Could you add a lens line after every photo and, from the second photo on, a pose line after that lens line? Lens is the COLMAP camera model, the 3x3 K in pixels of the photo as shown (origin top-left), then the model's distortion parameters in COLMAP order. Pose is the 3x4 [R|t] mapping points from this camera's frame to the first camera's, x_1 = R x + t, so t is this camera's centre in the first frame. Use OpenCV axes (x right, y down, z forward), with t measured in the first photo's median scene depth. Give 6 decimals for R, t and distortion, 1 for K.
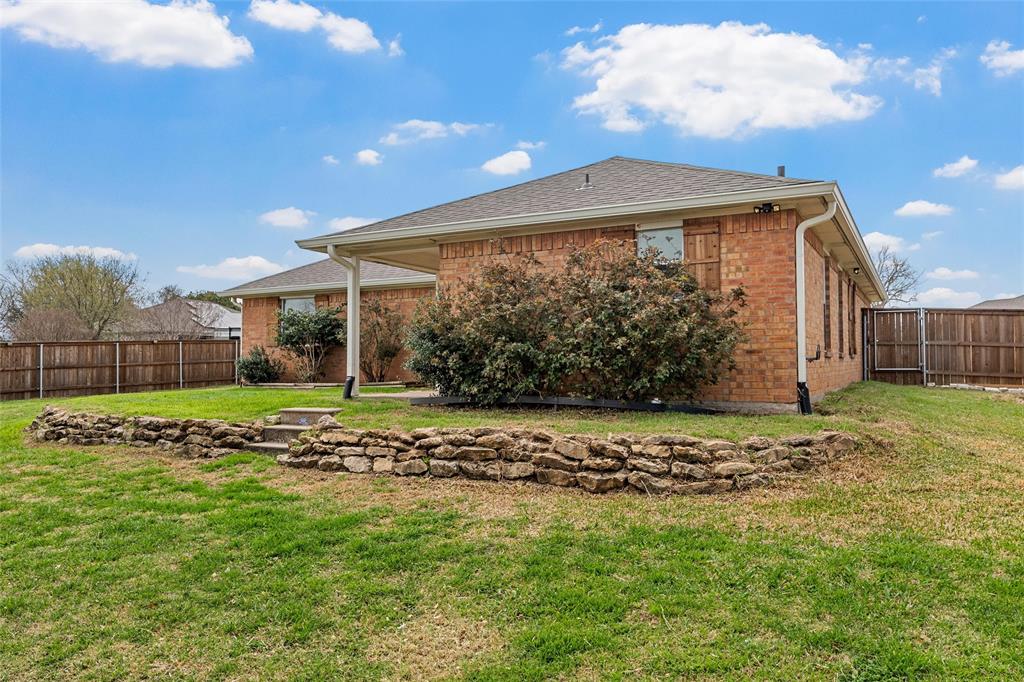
lens RADIAL K [[695.8, 0, 512.0], [0, 695.8, 341.0], [0, 0, 1]] dist [0.006563, 0.000851]
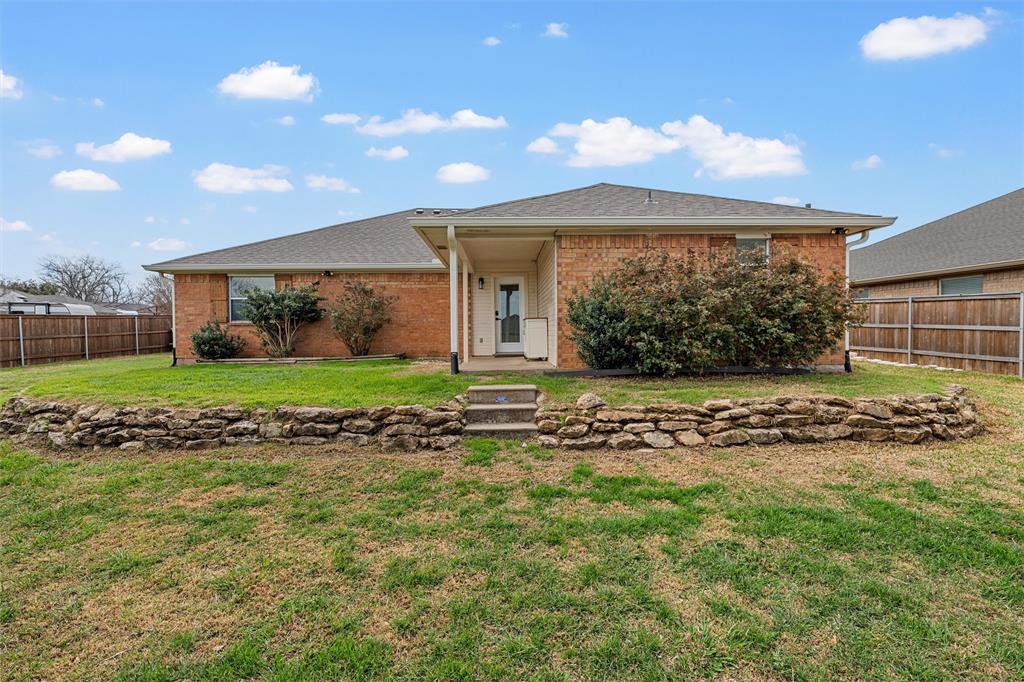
lens RADIAL K [[456.6, 0, 512.0], [0, 456.6, 341.0], [0, 0, 1]] dist [0.001597, 0.000254]
pose [[0.874864, -0.012979, 0.484194, -0.593744], [-0.009748, 0.998967, 0.044390, 0.002027], [-0.484270, -0.043555, 0.873834, 0.417377]]
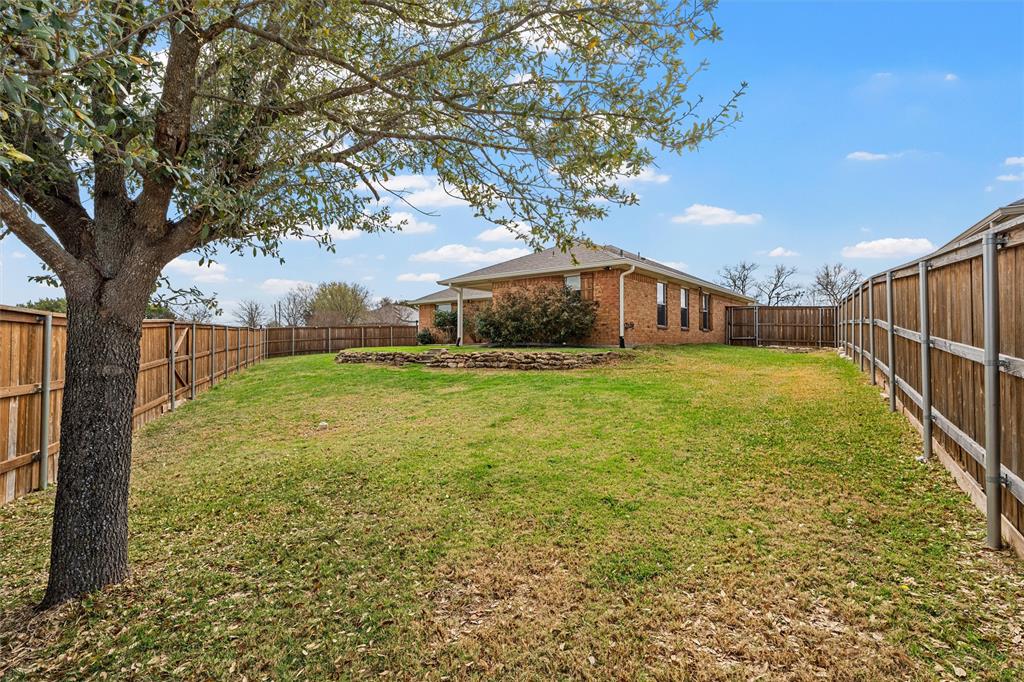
lens RADIAL K [[435.5, 0, 521.5], [0, 435.5, 338.7], [0, 0, 1]] dist [0.000034, 0.000035]
pose [[0.988412, 0.000262, -0.151797, 0.254509], [0.003180, 0.999743, 0.022435, 0.026422], [0.151764, -0.022657, 0.988157, -0.549171]]
